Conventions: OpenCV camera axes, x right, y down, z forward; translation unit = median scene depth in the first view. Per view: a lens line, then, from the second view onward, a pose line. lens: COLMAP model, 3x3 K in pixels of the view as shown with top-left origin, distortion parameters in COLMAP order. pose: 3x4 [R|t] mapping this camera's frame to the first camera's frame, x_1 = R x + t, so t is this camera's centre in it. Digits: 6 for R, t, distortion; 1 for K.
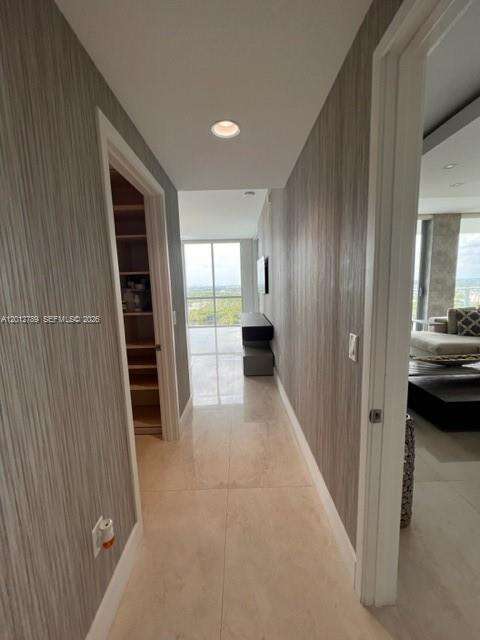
lens RADIAL K [[255.8, 0, 240.5], [0, 255.8, 319.7], [0, 0, 1]] dist [-0.002691, 0.000491]
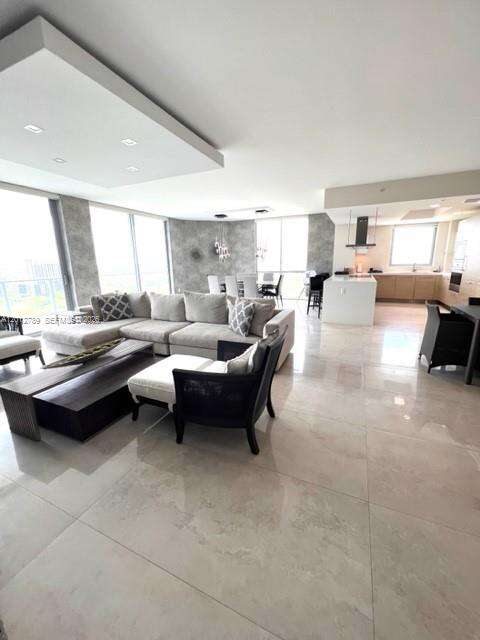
lens RADIAL K [[255.8, 0, 242.3], [0, 255.8, 320.7], [0, 0, 1]] dist [-0.002691, 0.000491]
pose [[0.414024, -0.185377, 0.891190, 0.131123], [0.134270, 0.980771, 0.141632, -0.010709], [-0.900309, 0.061021, 0.430953, 0.042960]]
